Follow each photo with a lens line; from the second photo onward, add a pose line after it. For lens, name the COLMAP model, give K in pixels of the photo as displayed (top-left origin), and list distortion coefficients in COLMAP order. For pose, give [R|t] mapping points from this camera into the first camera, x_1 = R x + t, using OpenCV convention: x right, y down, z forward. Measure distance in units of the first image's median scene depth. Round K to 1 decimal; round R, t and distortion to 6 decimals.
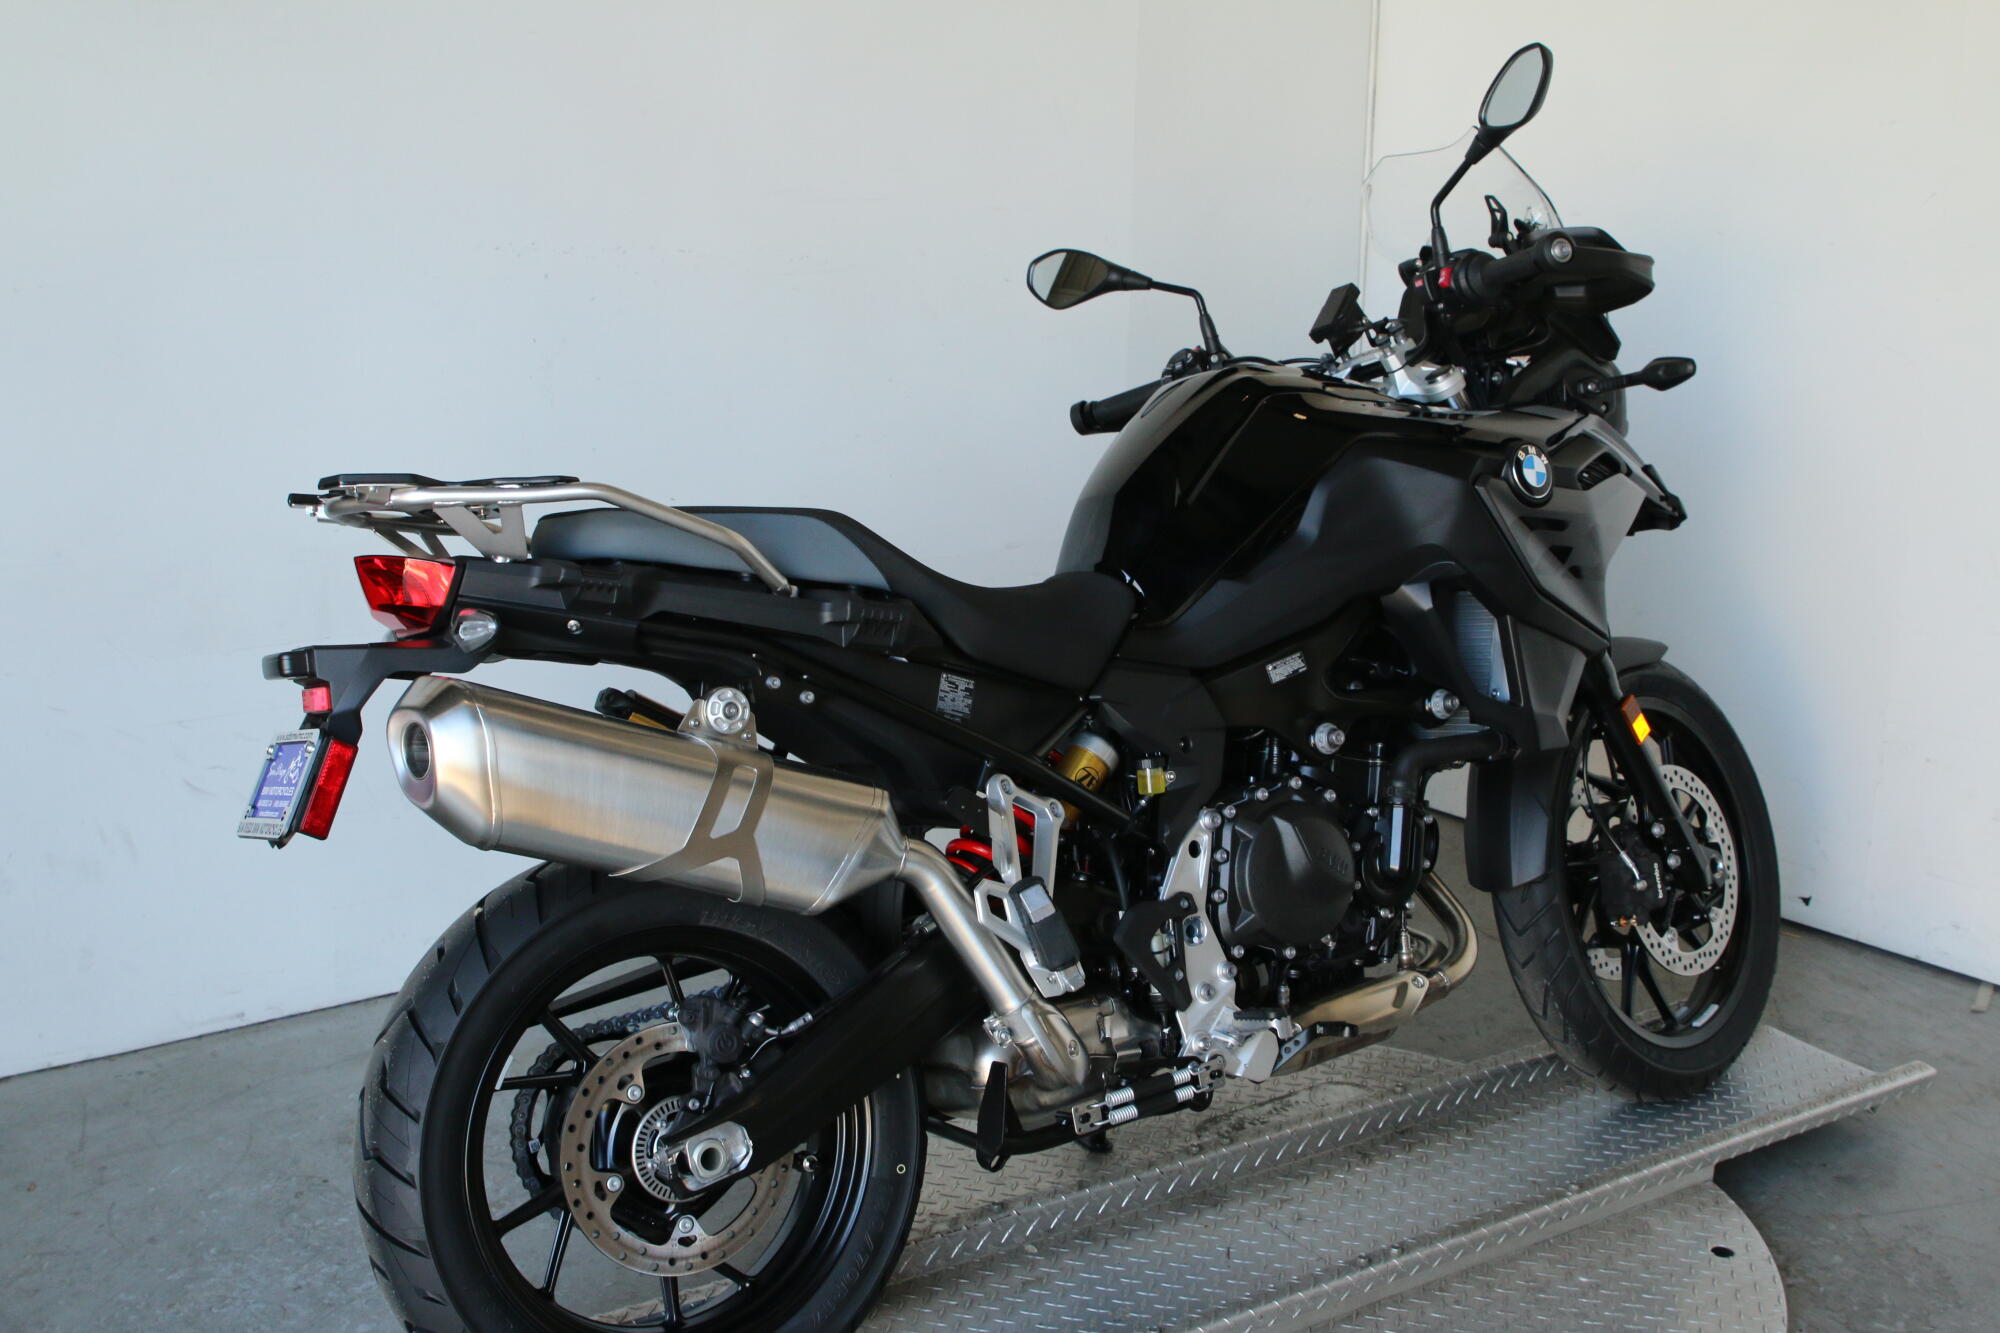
lens RADIAL K [[2176.5, 0, 998.4], [0, 2176.5, 645.3], [0, 0, 1]] dist [-0.147824, 0.121574]
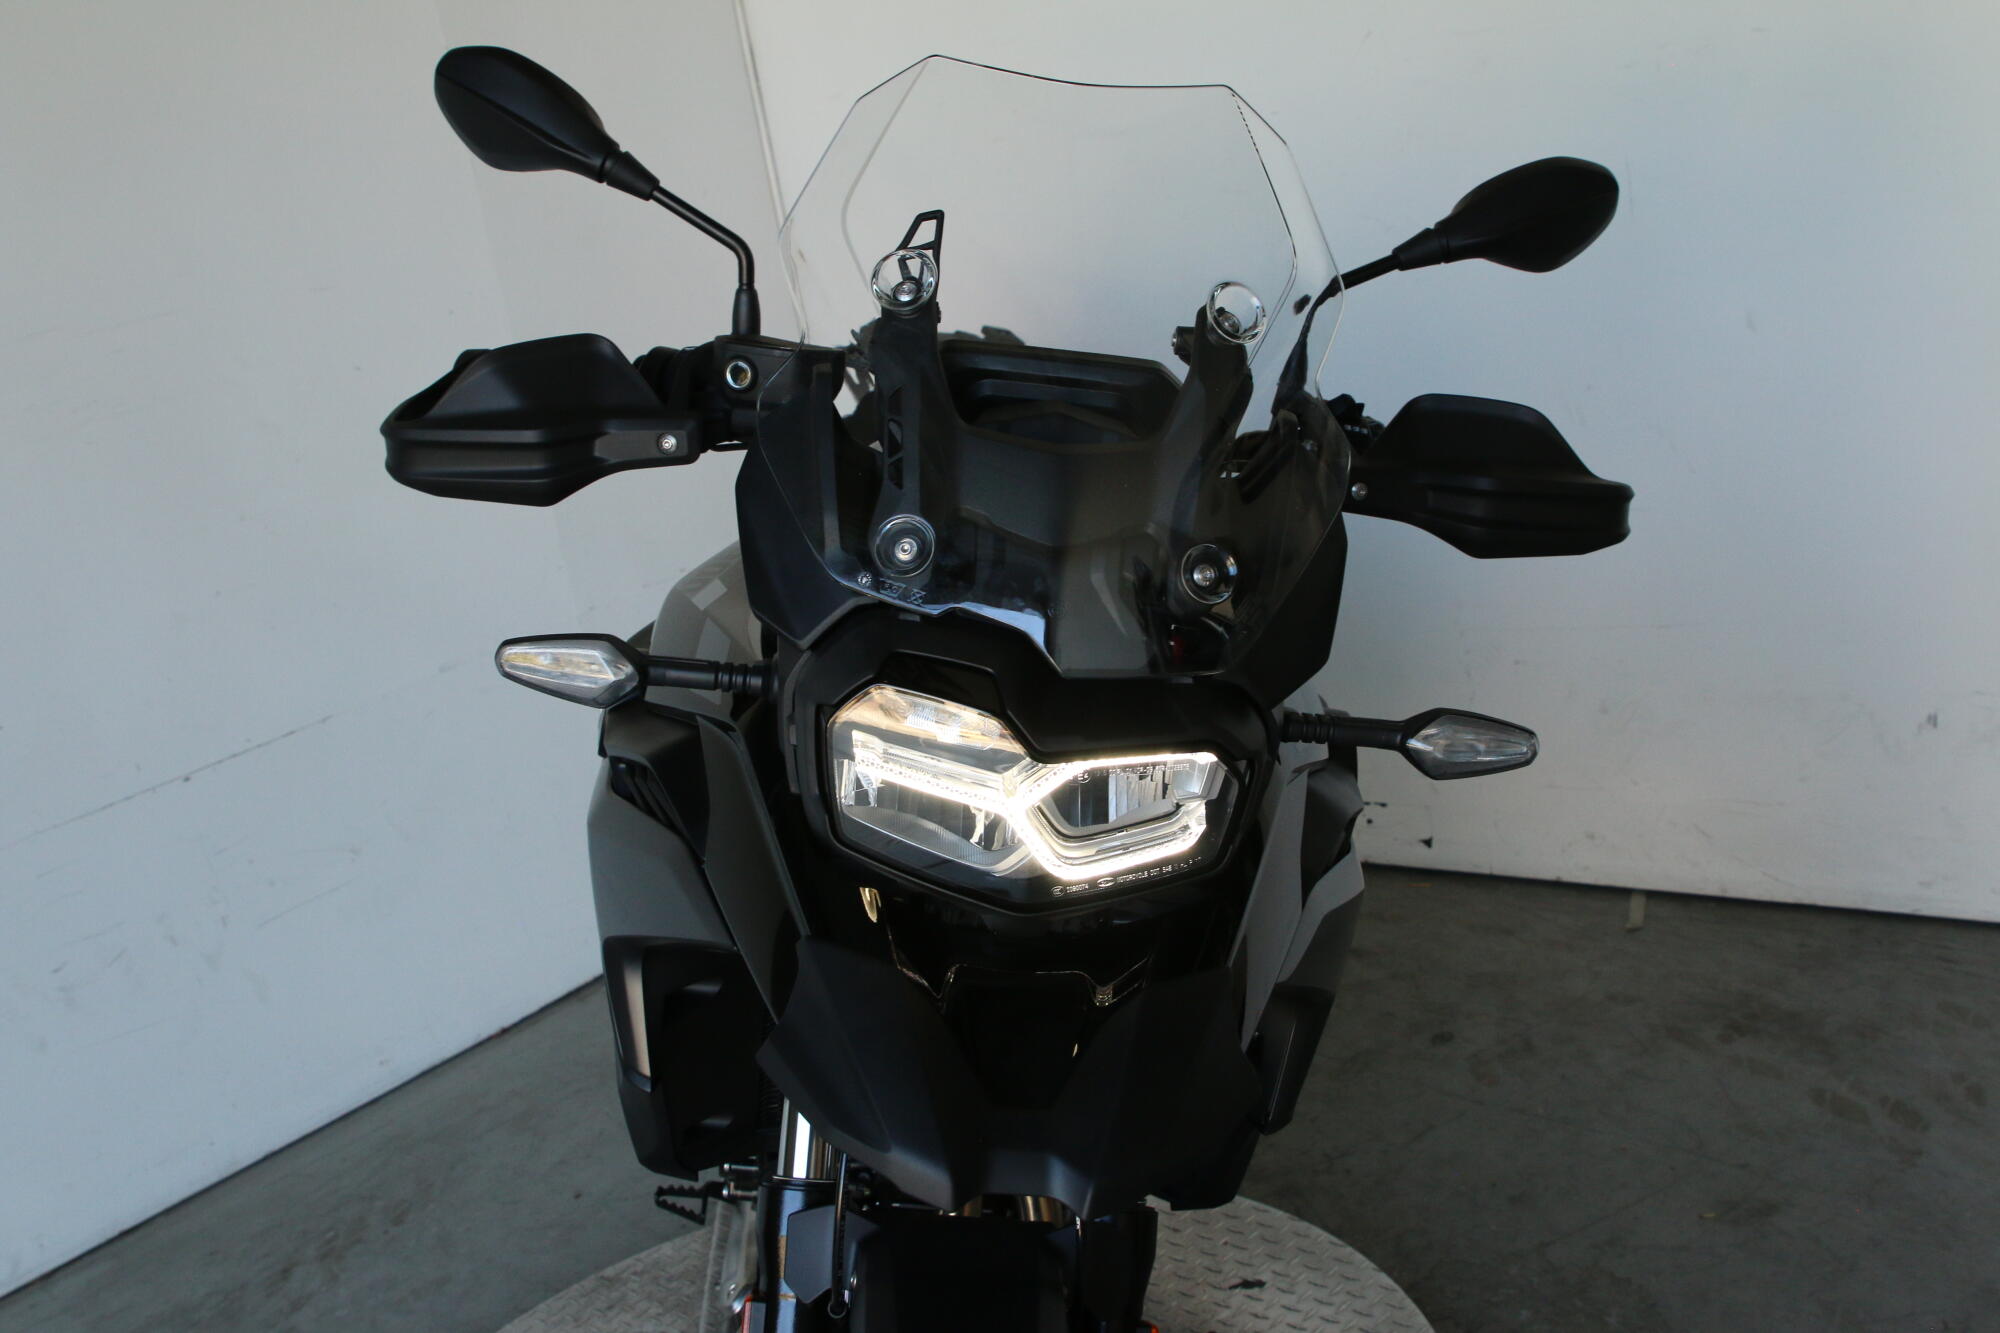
lens RADIAL K [[2137.0, 0, 1006.5], [0, 2137.0, 610.5], [0, 0, 1]] dist [-0.101959, 0.010822]
pose [[0.960680, -0.237696, 0.143510, 0.167710], [0.238209, 0.971115, 0.013850, -0.044691], [-0.142657, 0.020880, 0.989552, 0.231551]]
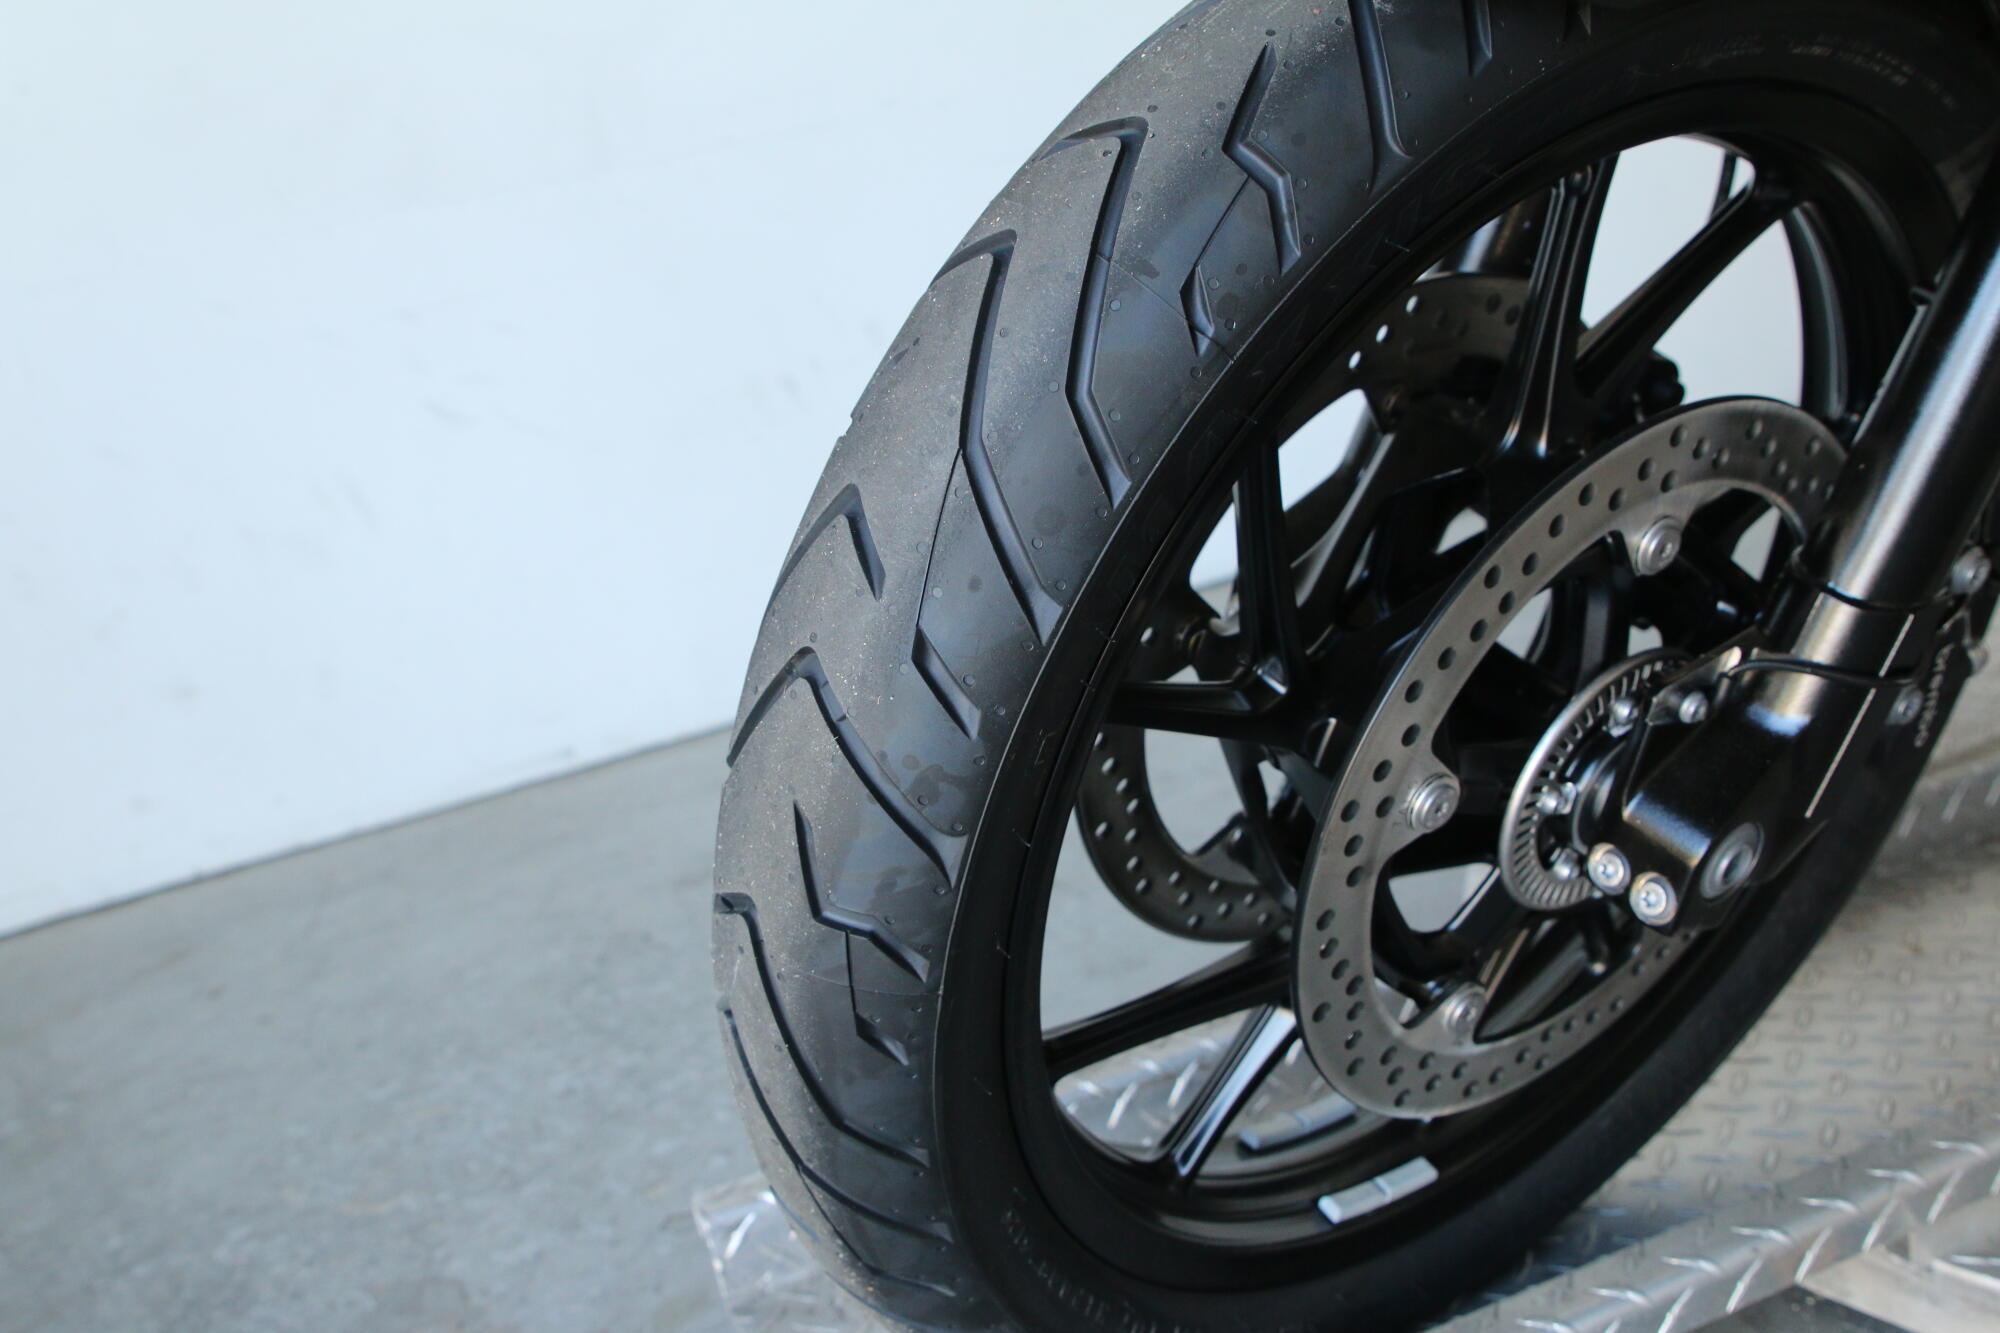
lens RADIAL K [[2117.2, 0, 1005.3], [0, 2117.2, 657.3], [0, 0, 1]] dist [-0.133046, 0.043920]
pose [[0.958369, -0.133718, -0.252288, -0.065817], [0.141496, 0.989855, 0.012858, 0.211492], [0.248010, -0.048020, 0.967567, 0.529242]]
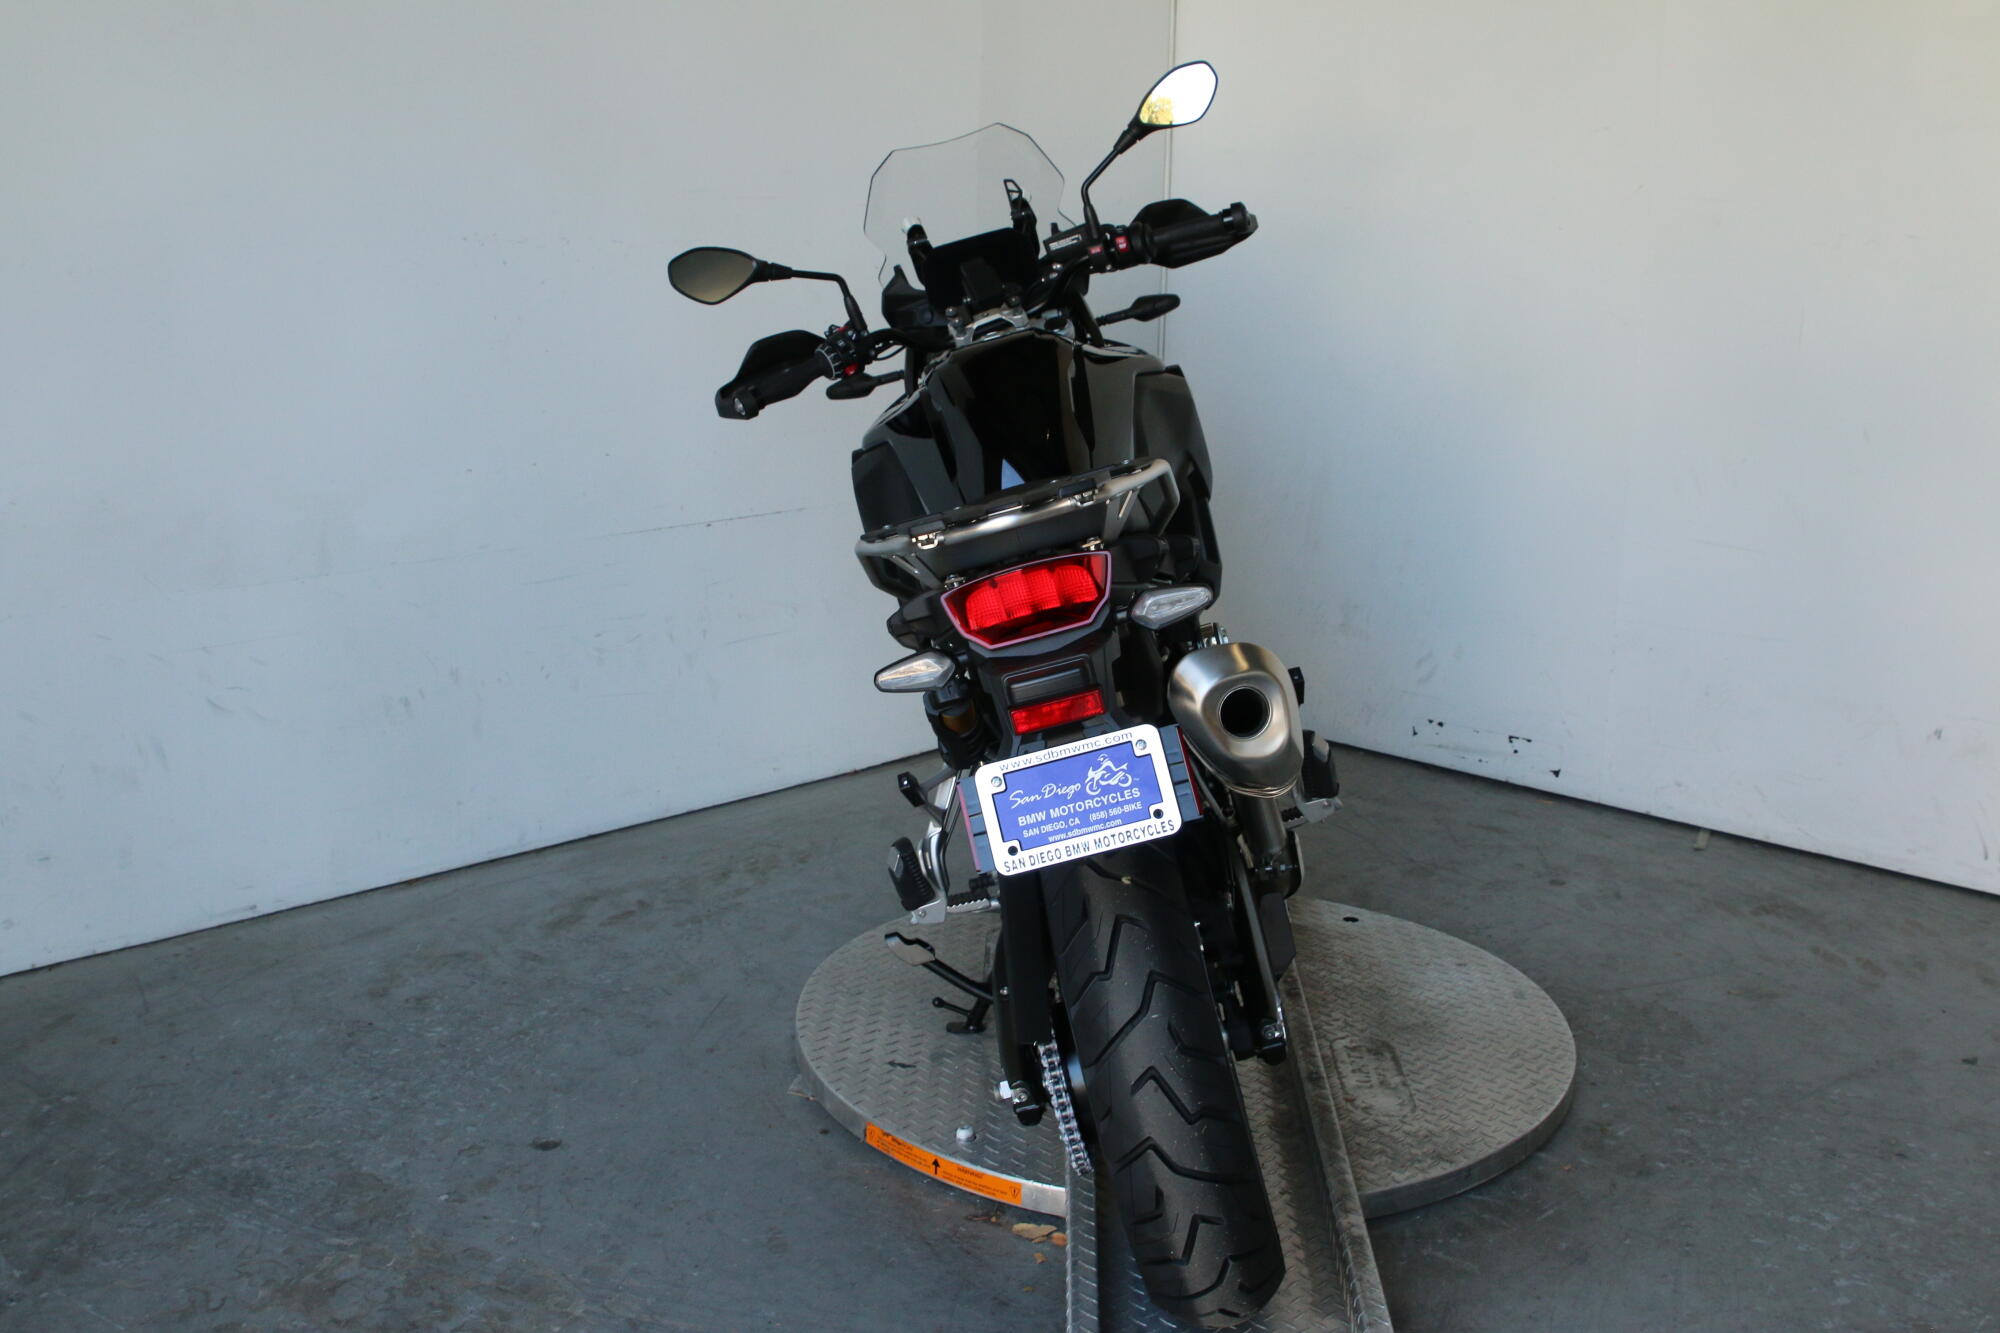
lens RADIAL K [[2155.6, 0, 998.9], [0, 2155.6, 621.8], [0, 0, 1]] dist [-0.142498, 0.100171]
pose [[0.991086, -0.028734, 0.130091, -0.139270], [0.031221, 0.999366, -0.017115, 0.071412], [-0.129517, 0.021024, 0.991354, -0.248757]]
